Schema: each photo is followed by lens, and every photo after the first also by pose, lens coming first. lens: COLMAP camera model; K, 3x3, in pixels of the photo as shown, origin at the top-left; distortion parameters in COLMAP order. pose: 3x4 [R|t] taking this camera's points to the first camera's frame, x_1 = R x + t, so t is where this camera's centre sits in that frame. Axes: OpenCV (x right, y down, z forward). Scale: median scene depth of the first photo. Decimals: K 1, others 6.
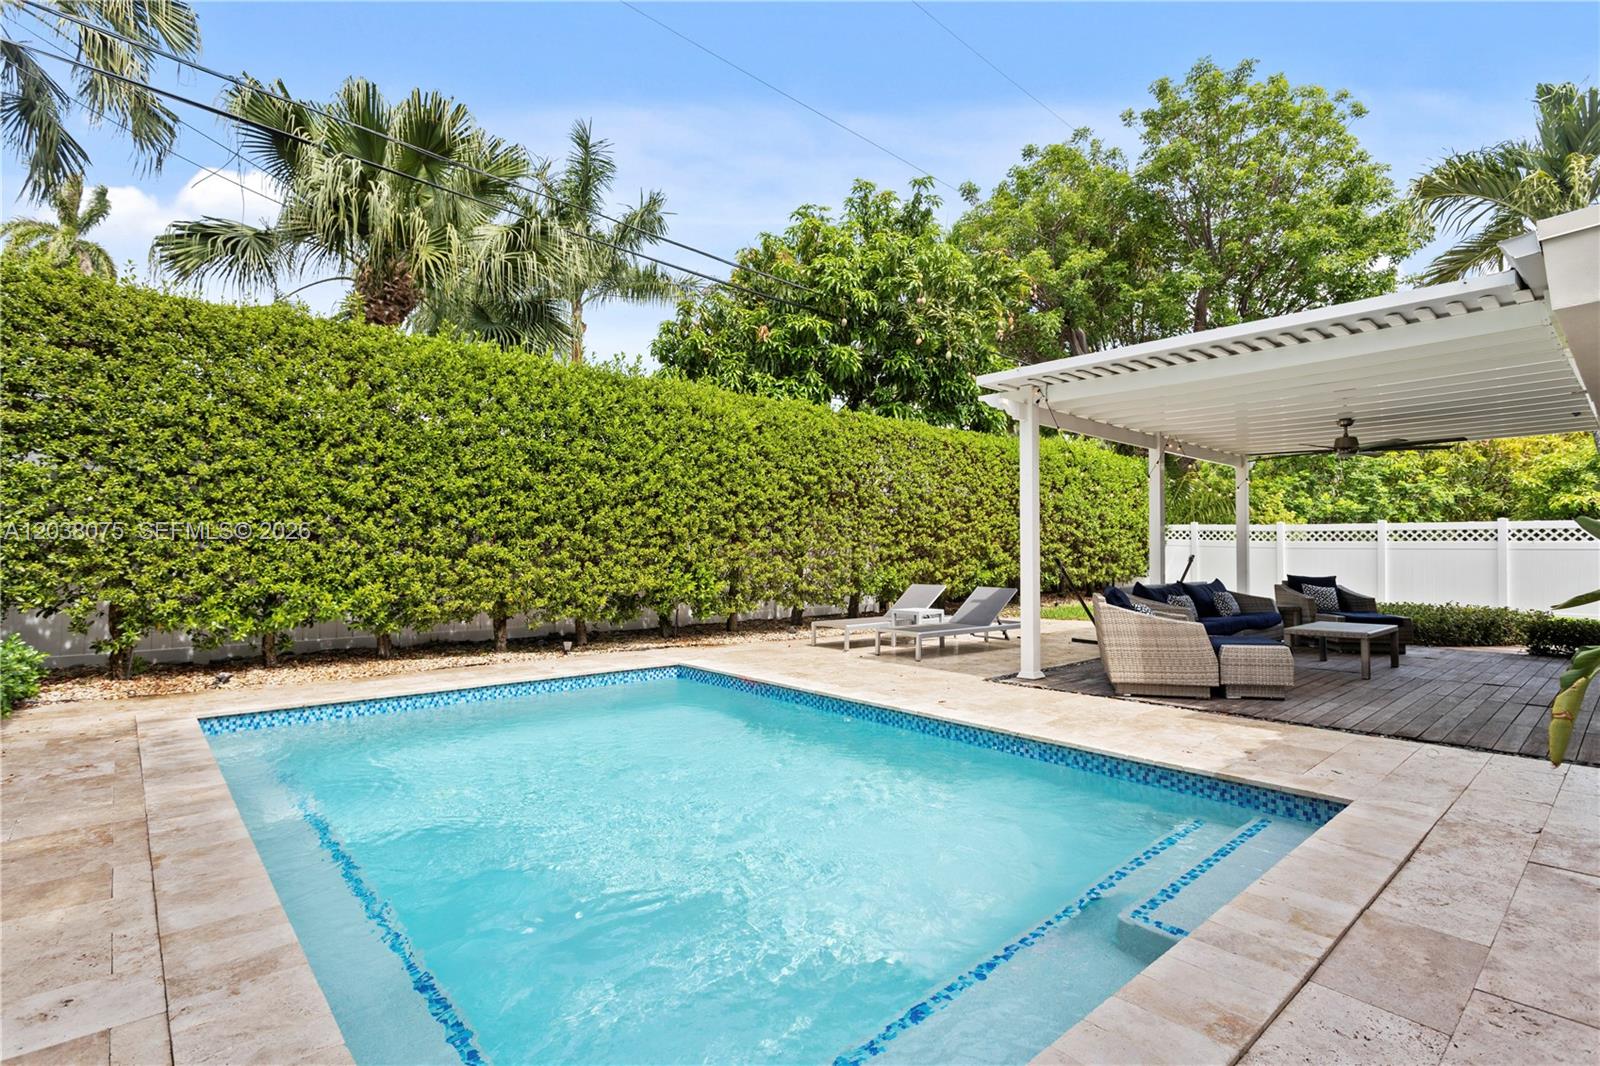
lens RADIAL K [[766.7, 0, 804.7], [0, 766.7, 514.5], [0, 0, 1]] dist [-0.000150, 0.000339]
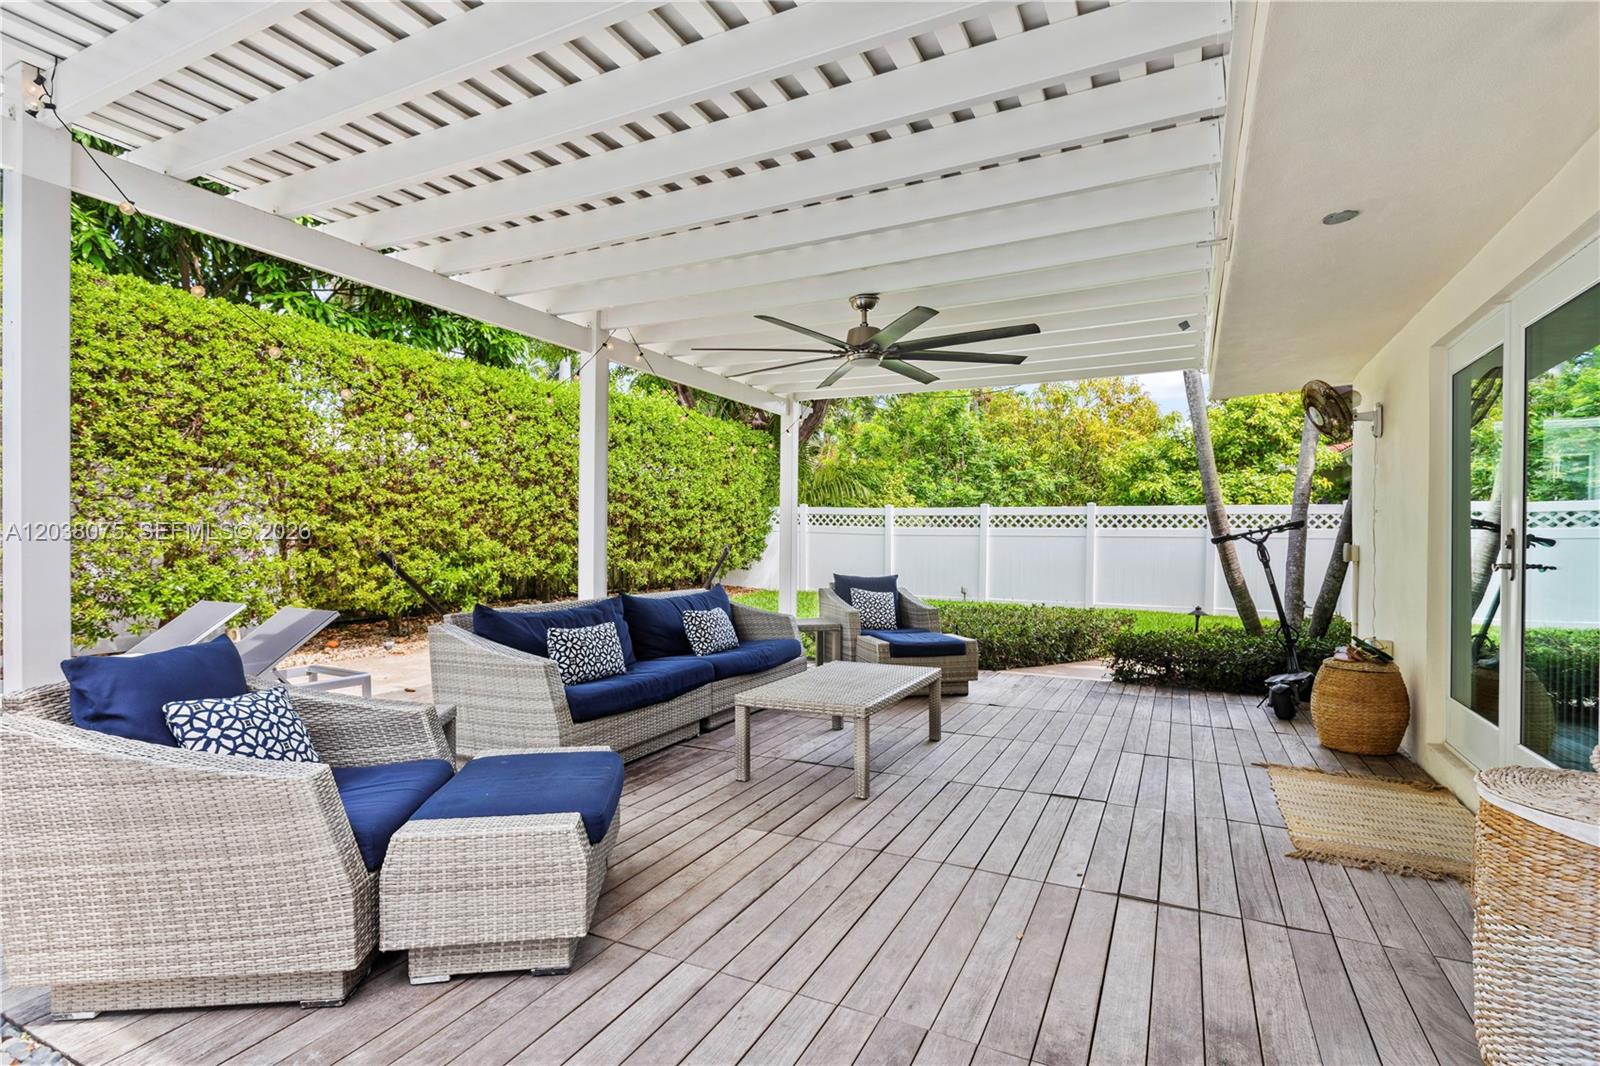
lens RADIAL K [[772.0, 0, 783.9], [0, 772.0, 538.9], [0, 0, 1]] dist [-0.004130, 0.001152]
pose [[0.936430, -0.000060, 0.350854, 0.221793], [-0.017408, 0.998760, 0.046631, 0.010688], [-0.350422, -0.049774, 0.935268, 0.242235]]
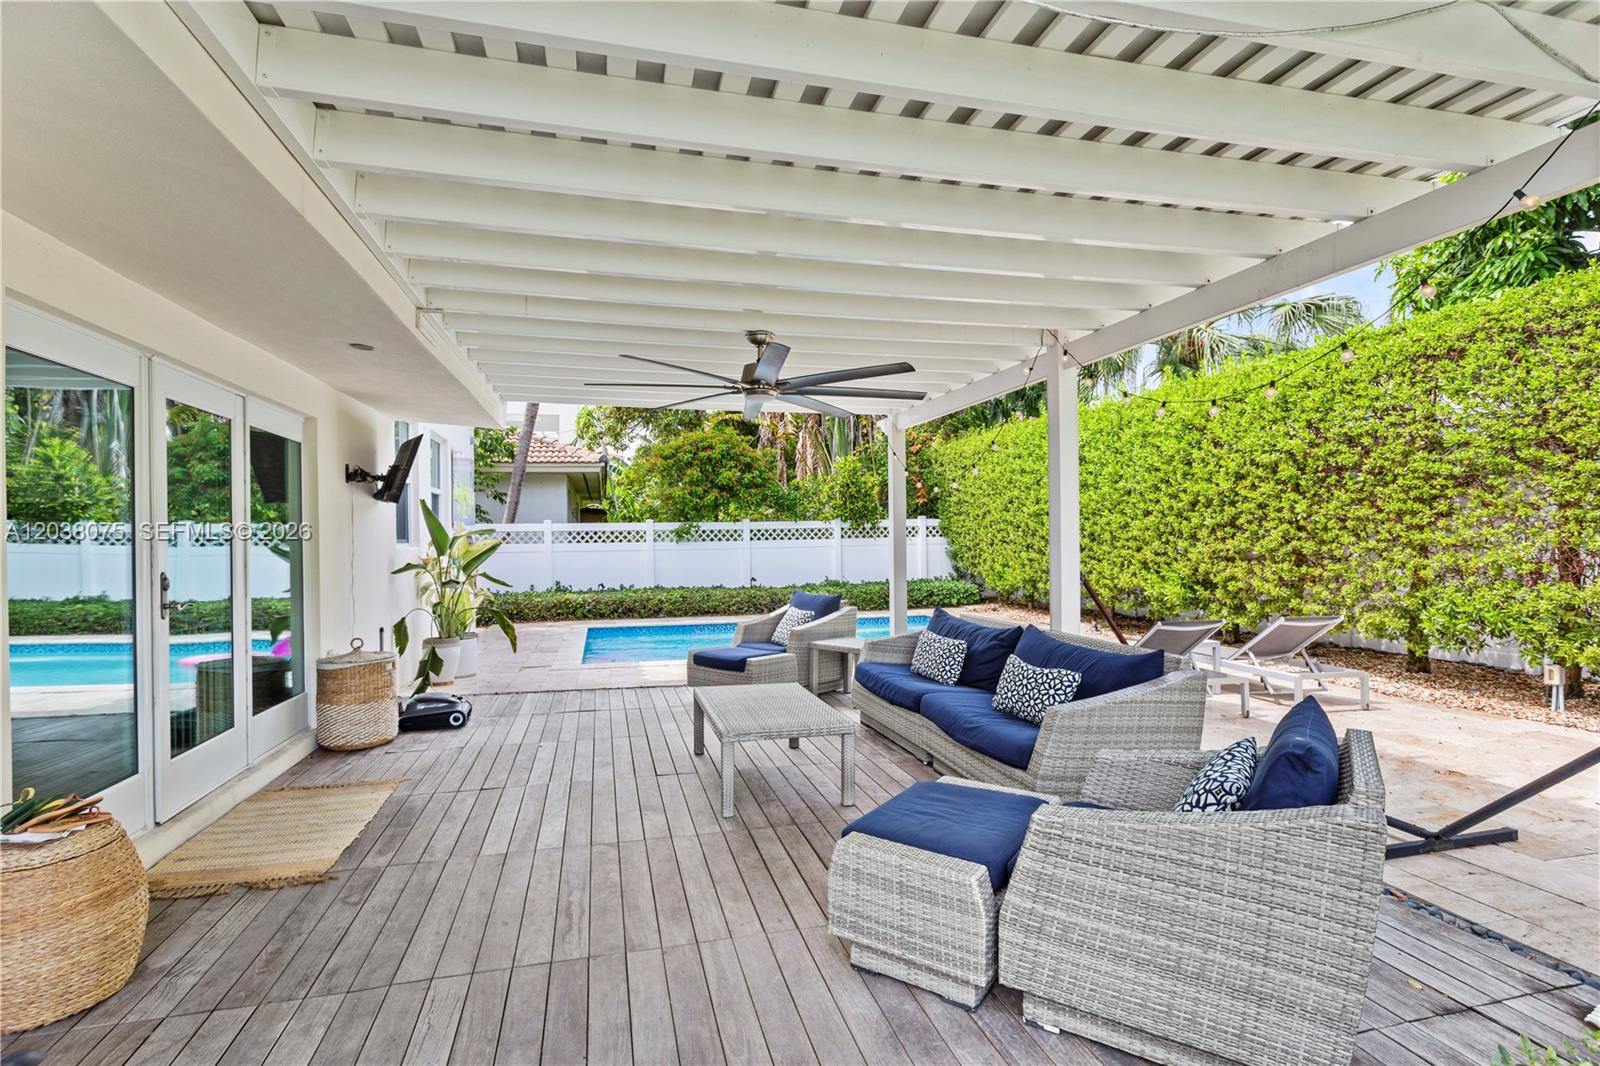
lens RADIAL K [[772.0, 0, 783.9], [0, 772.0, 538.9], [0, 0, 1]] dist [-0.004130, 0.001152]
pose [[-0.474745, 0.001256, -0.880122, 0.564810], [0.043212, 0.998826, -0.021883, 0.017900], [0.879062, -0.048421, -0.474242, 0.607343]]
